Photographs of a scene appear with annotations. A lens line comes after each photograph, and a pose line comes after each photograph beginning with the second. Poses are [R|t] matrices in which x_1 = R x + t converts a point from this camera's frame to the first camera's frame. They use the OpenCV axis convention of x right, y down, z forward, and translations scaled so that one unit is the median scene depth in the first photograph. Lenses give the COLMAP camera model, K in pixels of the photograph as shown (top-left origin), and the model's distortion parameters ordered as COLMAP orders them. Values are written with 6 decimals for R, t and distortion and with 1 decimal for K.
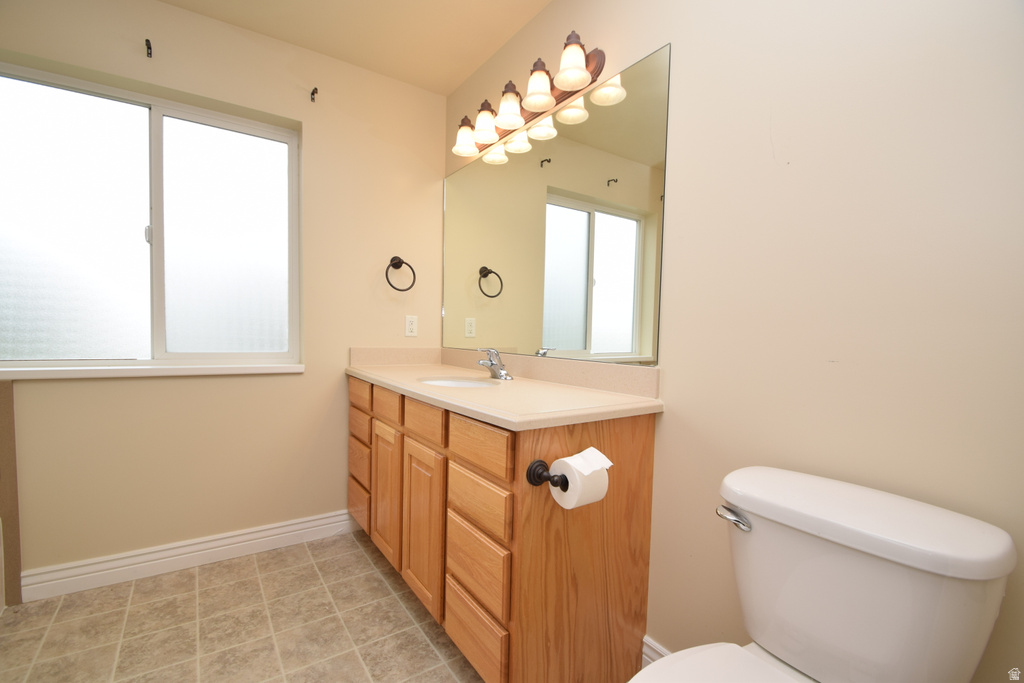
lens RADIAL K [[451.9, 0, 509.8], [0, 451.9, 341.5], [0, 0, 1]] dist [0.002777, -0.000009]
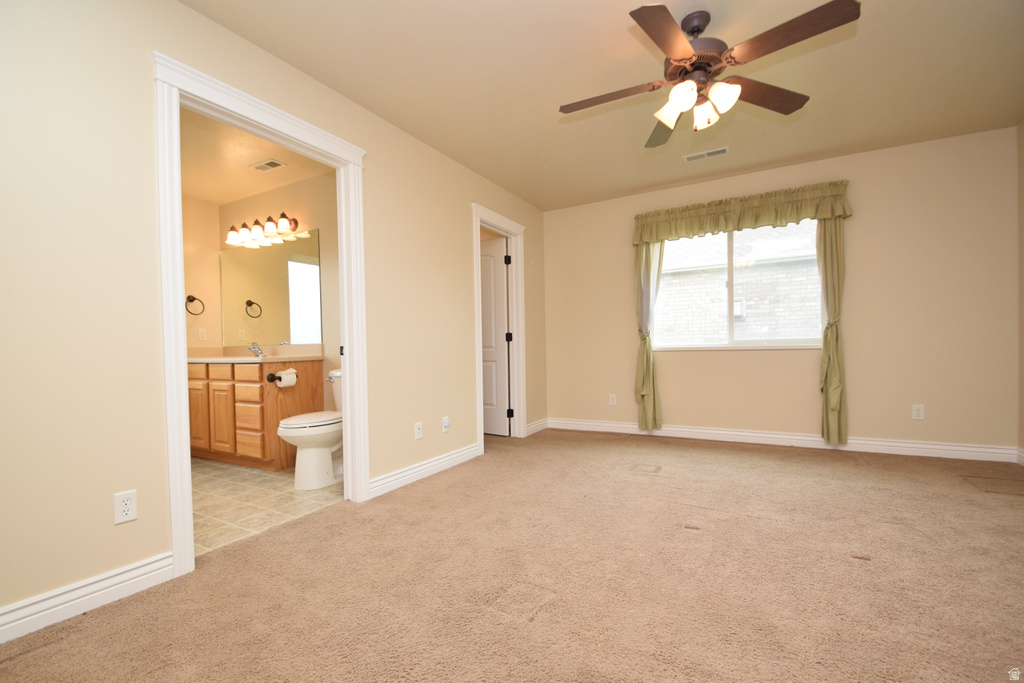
lens RADIAL K [[451.9, 0, 519.7], [0, 451.9, 346.6], [0, 0, 1]] dist [0.002777, -0.000009]
pose [[0.893792, -0.053158, 0.445320, 0.173187], [0.060688, 0.998153, -0.002655, 0.162528], [-0.444357, 0.029399, 0.895367, -1.983122]]
